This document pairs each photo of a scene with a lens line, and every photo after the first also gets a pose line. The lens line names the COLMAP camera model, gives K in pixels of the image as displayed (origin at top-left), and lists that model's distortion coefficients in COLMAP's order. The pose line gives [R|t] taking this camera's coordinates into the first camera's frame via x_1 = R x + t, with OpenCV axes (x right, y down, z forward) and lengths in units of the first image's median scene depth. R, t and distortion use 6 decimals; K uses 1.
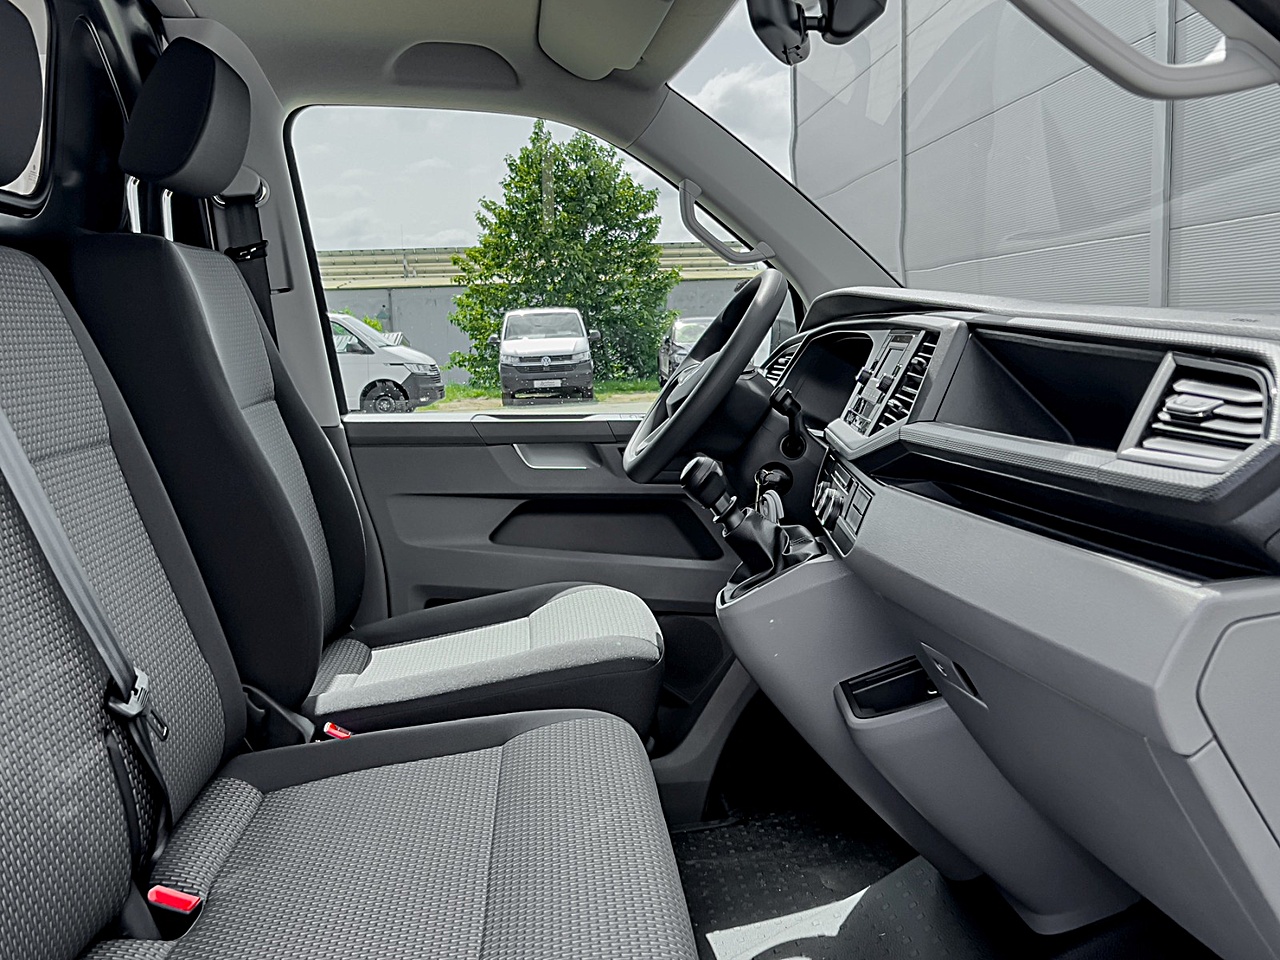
lens RADIAL K [[1227.5, 0, 640.0], [0, 1227.5, 480.0], [0, 0, 1]] dist [-0.000215, -0.017444]
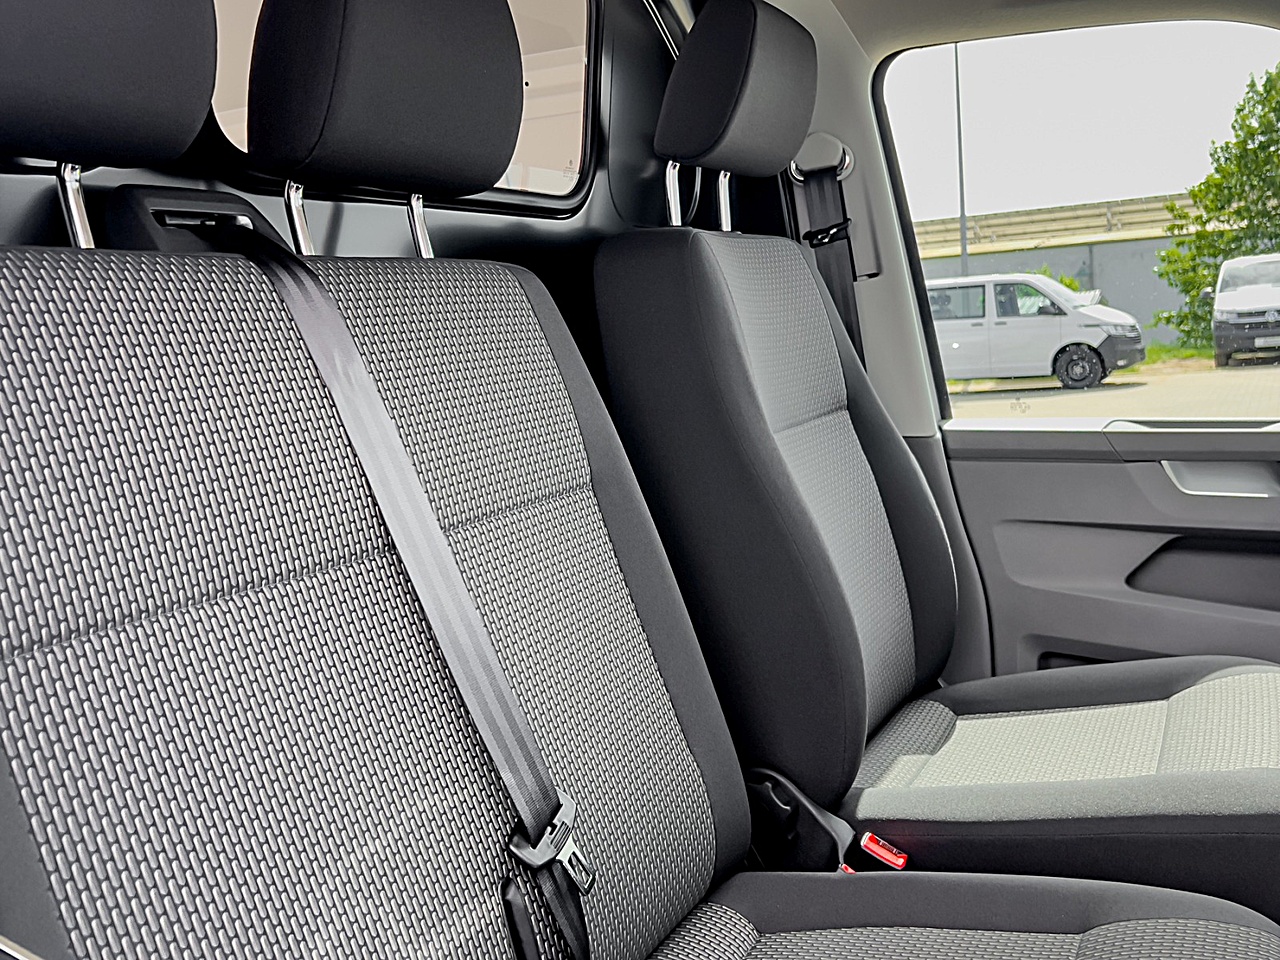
lens RADIAL K [[1227.5, 0, 640.0], [0, 1227.5, 480.0], [0, 0, 1]] dist [-0.000215, -0.017444]
pose [[0.851244, 0.028927, -0.523972, 0.021656], [-0.013120, 0.999341, 0.033855, -0.041772], [0.524606, -0.021944, 0.851062, 0.200343]]
